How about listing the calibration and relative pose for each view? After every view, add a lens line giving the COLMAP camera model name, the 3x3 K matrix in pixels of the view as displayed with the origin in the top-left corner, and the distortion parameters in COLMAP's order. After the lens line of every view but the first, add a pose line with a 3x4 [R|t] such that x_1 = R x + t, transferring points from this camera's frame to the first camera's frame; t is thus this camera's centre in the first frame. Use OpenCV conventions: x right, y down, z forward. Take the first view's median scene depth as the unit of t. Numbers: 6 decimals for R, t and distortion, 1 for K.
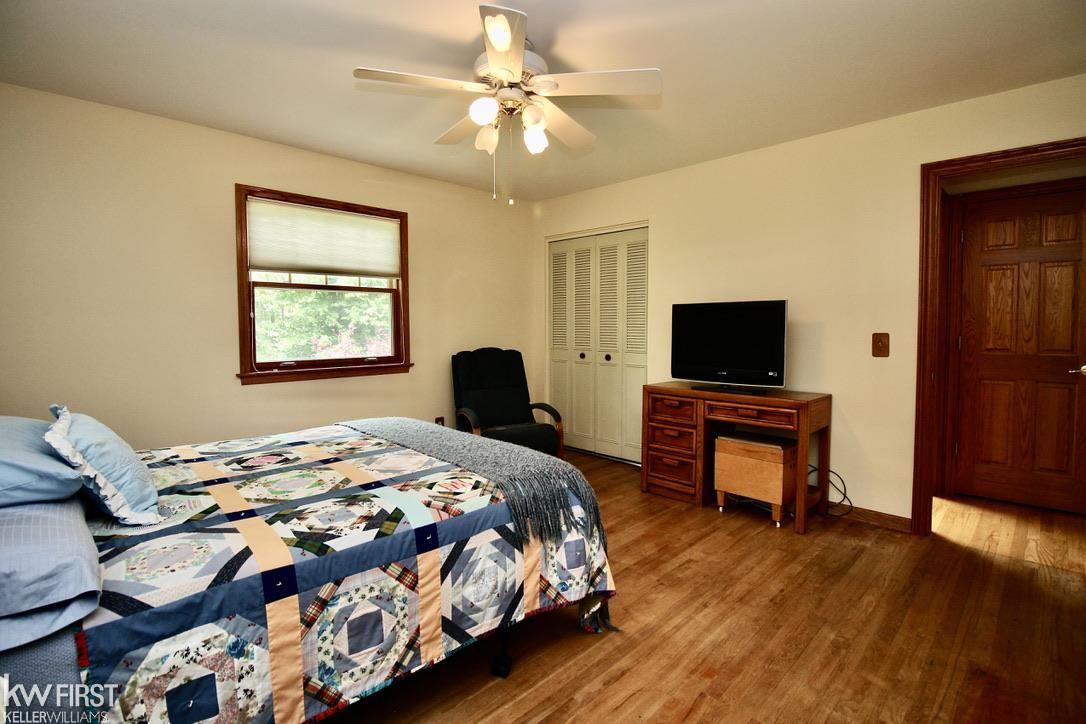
lens RADIAL K [[516.2, 0, 540.9], [0, 516.2, 349.9], [0, 0, 1]] dist [-0.016327, -0.001497]
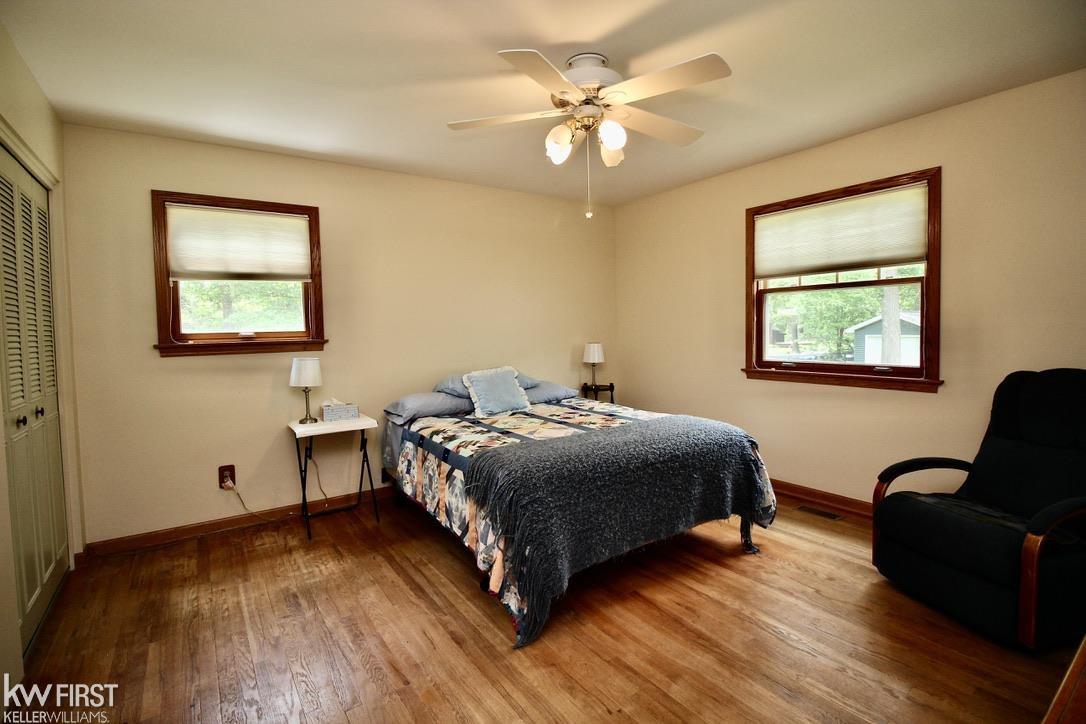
lens RADIAL K [[516.2, 0, 540.9], [0, 516.2, 349.9], [0, 0, 1]] dist [-0.016327, -0.001497]
pose [[-0.189254, 0.049899, -0.980660, 0.660360], [-0.026732, 0.998076, 0.055944, -0.050010], [0.981564, 0.036803, -0.187556, 0.743888]]
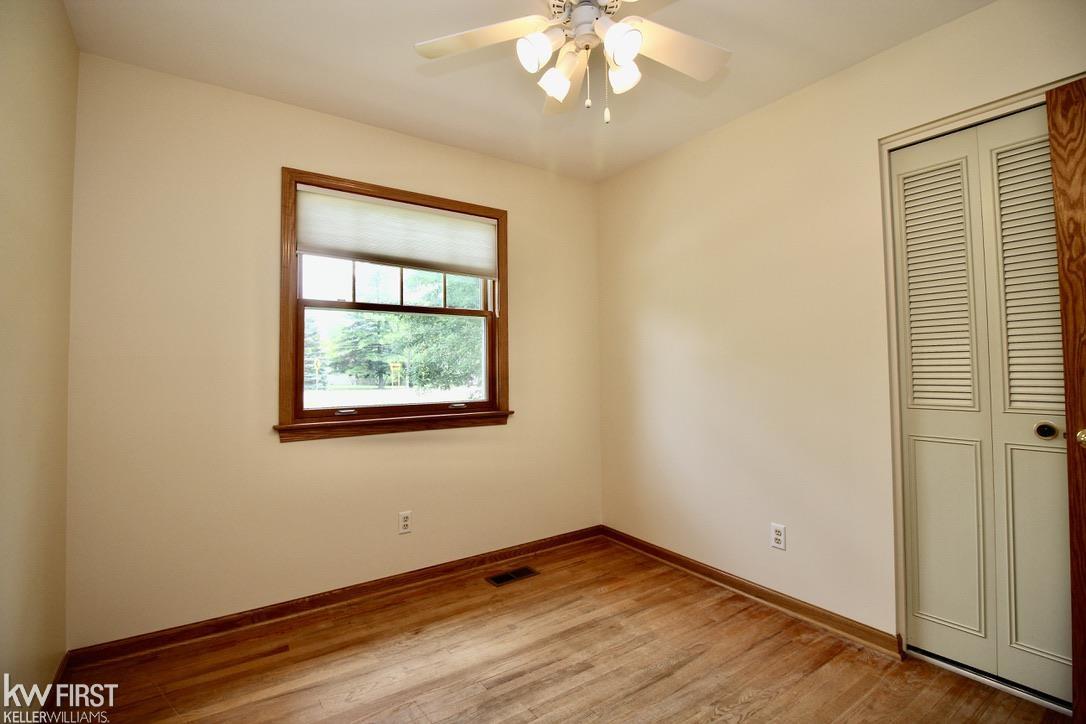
lens RADIAL K [[516.2, 0, 540.9], [0, 516.2, 349.9], [0, 0, 1]] dist [-0.016327, -0.001497]
pose [[0.984235, -0.015685, -0.176167, -0.098395], [0.000268, 0.996191, -0.087199, 0.002966], [0.176864, 0.085777, 0.980490, 0.350189]]
